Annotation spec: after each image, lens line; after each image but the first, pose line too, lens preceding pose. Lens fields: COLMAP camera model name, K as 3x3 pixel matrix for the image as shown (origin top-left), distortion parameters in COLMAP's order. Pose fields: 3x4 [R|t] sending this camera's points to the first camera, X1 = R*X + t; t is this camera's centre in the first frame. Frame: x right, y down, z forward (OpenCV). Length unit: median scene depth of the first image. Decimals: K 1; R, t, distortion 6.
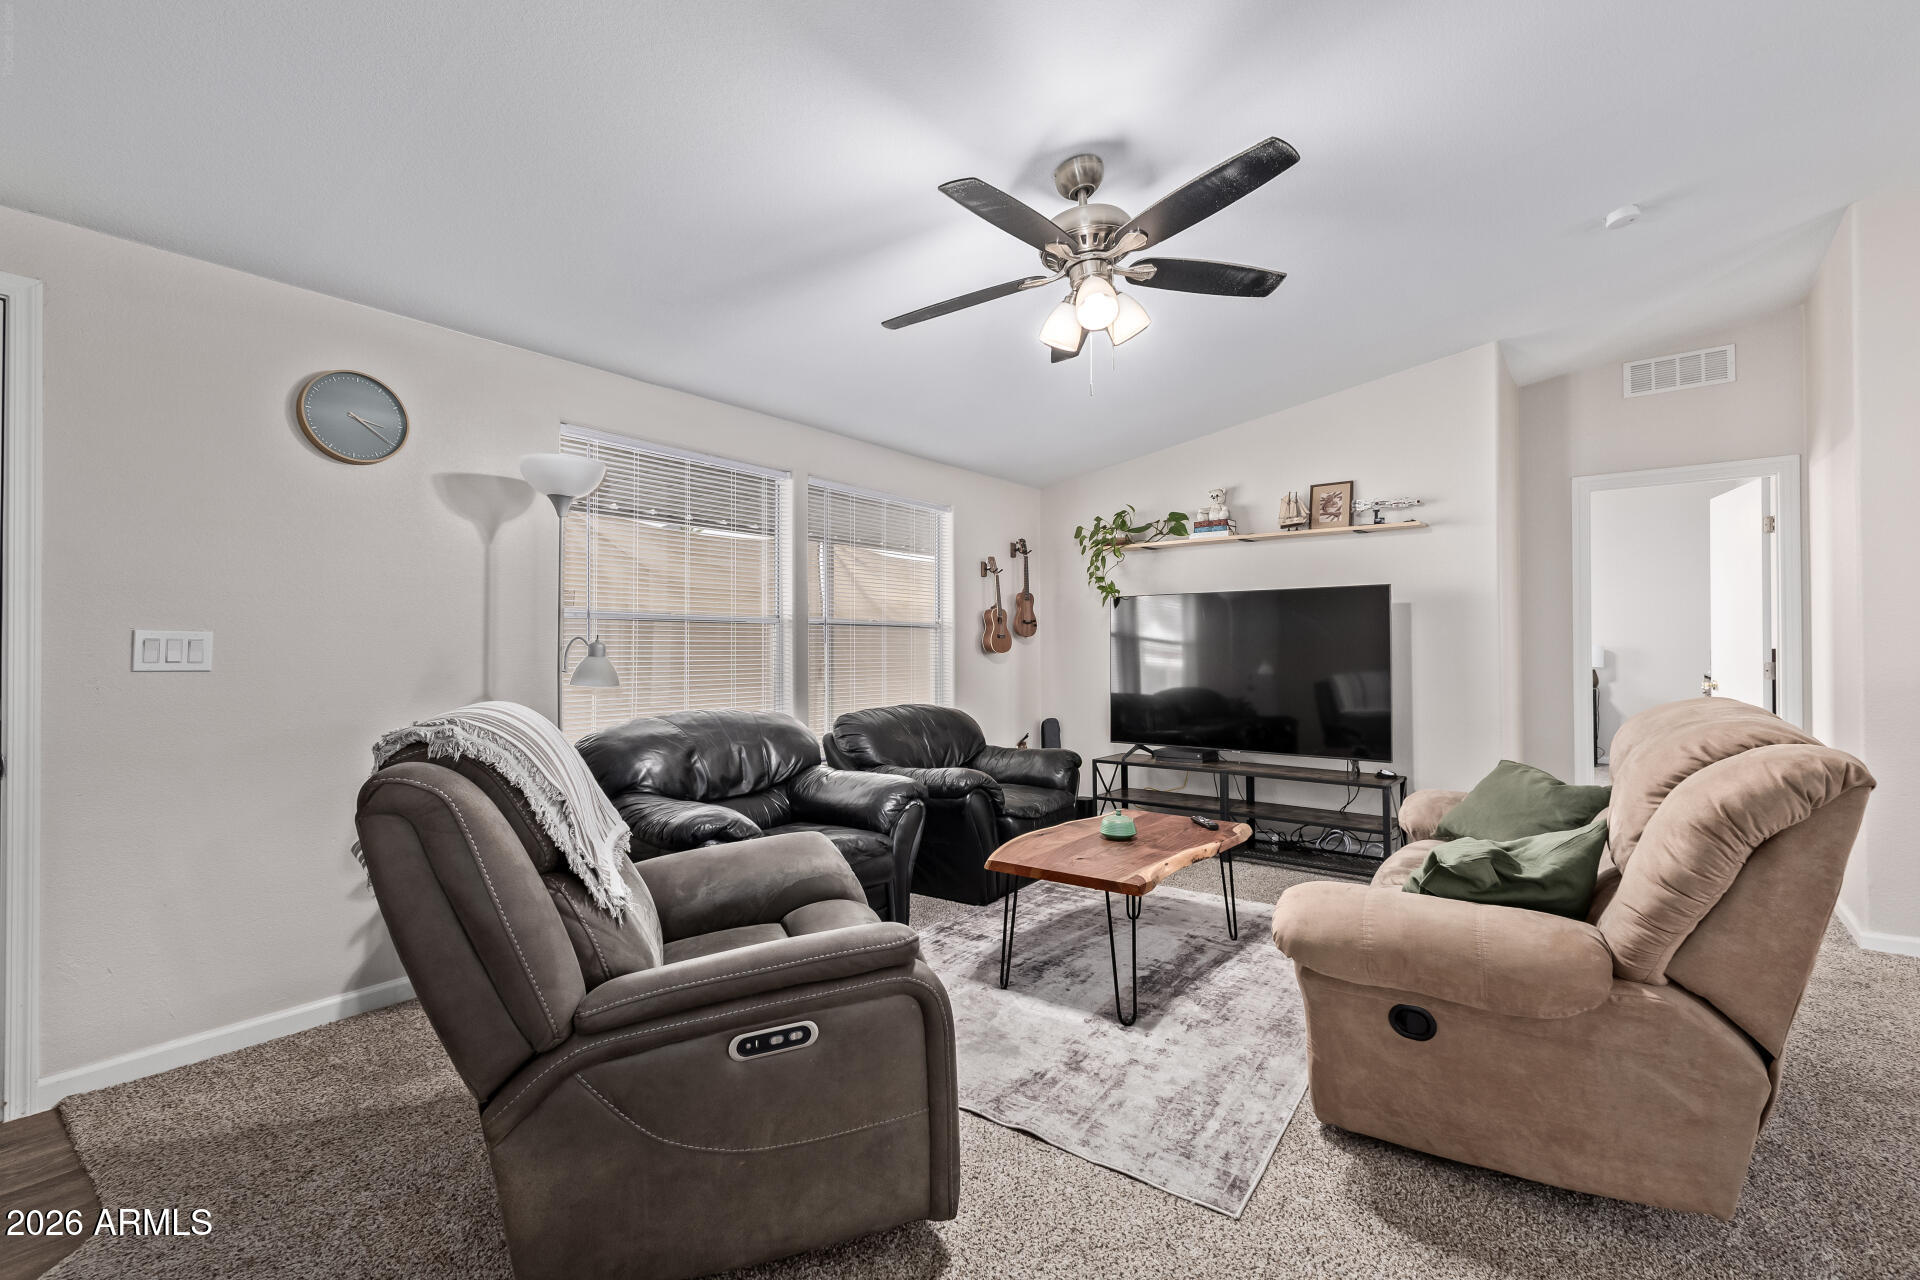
lens RADIAL K [[833.5, 0, 958.7], [0, 833.5, 641.0], [0, 0, 1]] dist [0.015139, -0.000881]
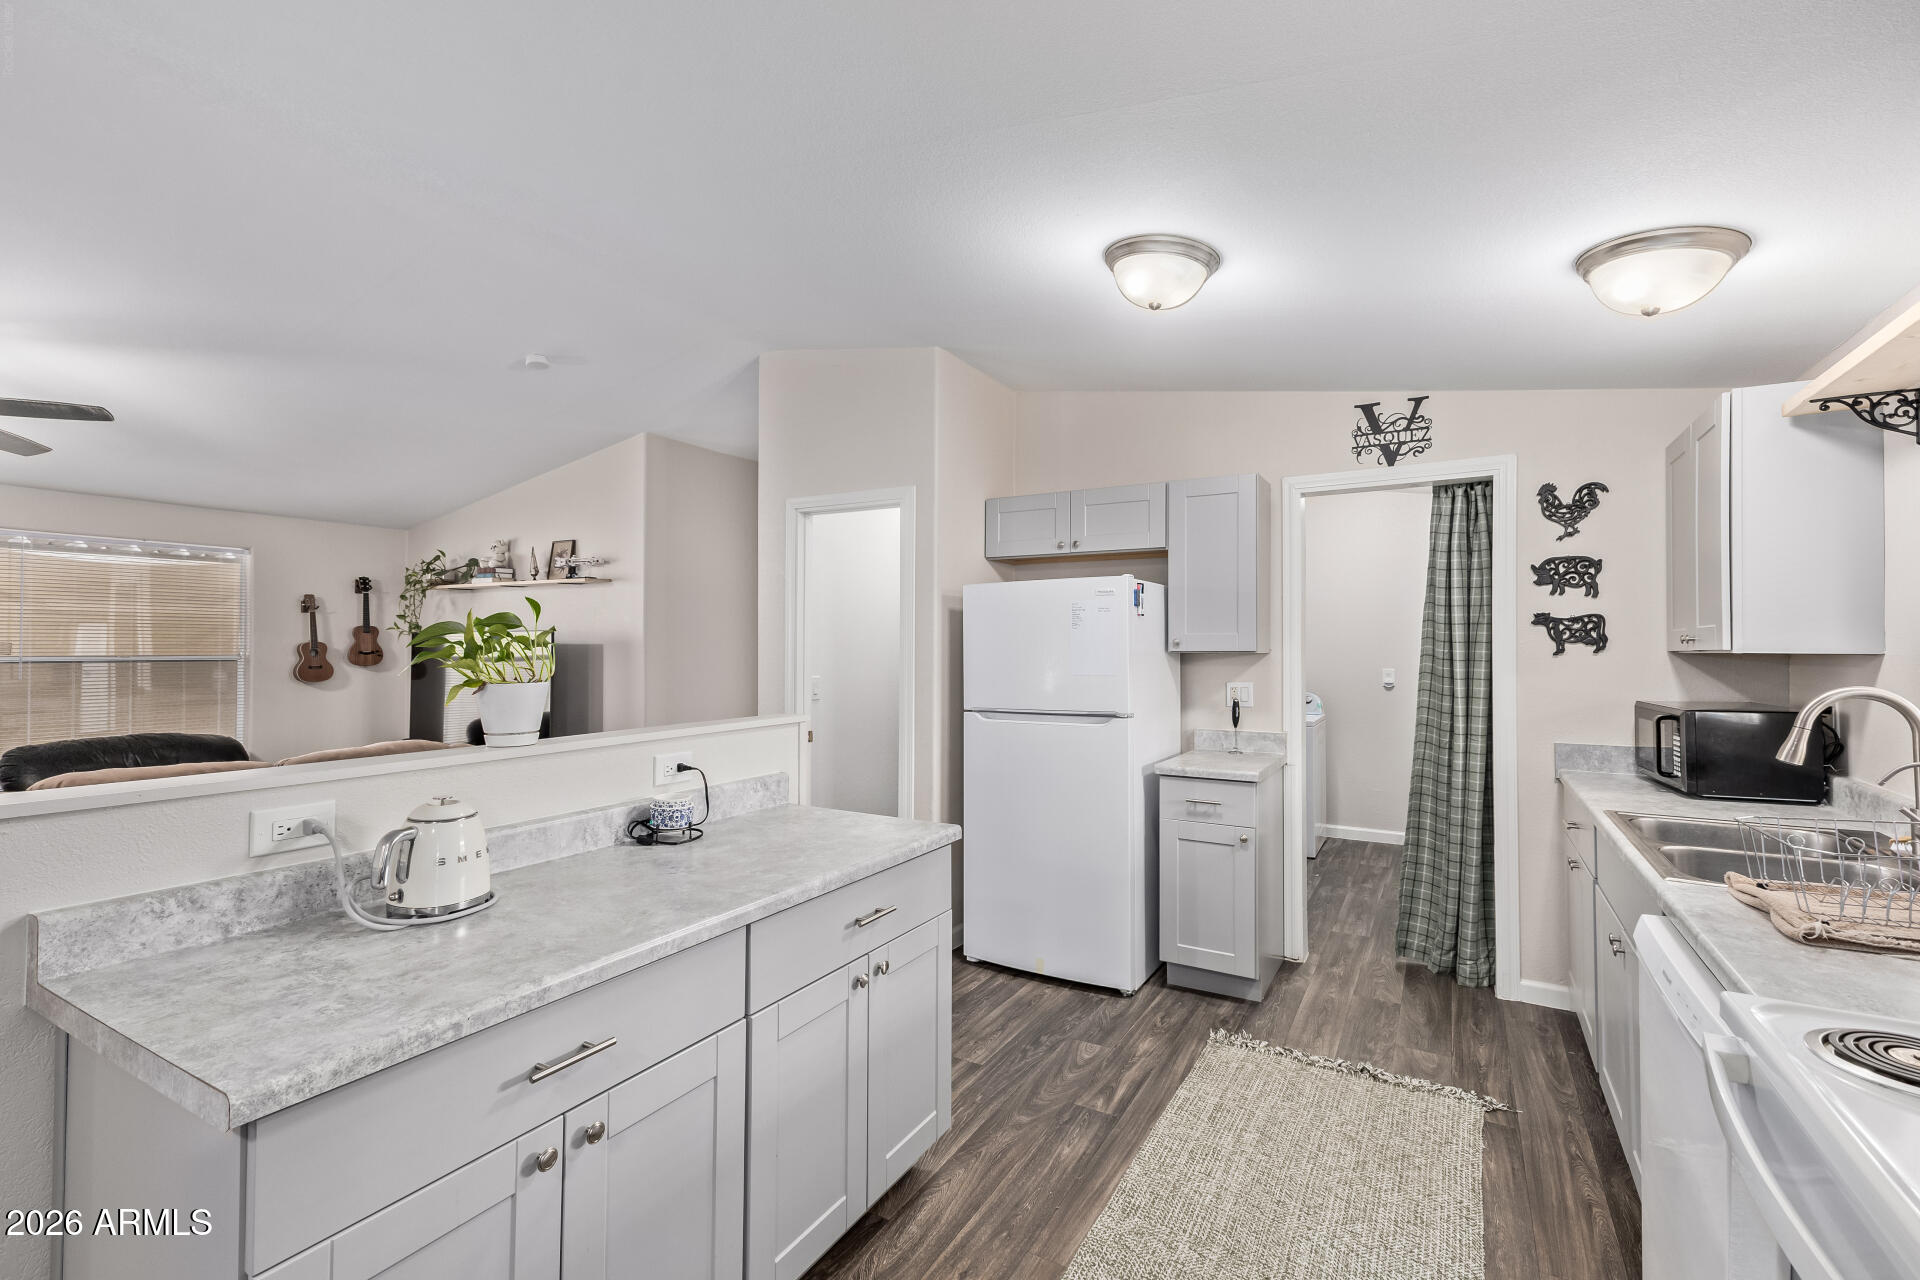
lens RADIAL K [[833.5, 0, 959.3], [0, 833.5, 631.3], [0, 0, 1]] dist [0.015139, -0.000881]
pose [[0.992004, 0.007156, 0.126004, 0.760219], [-0.006004, 0.999937, -0.009522, -0.047773], [-0.126065, 0.008690, 0.991984, -0.208426]]
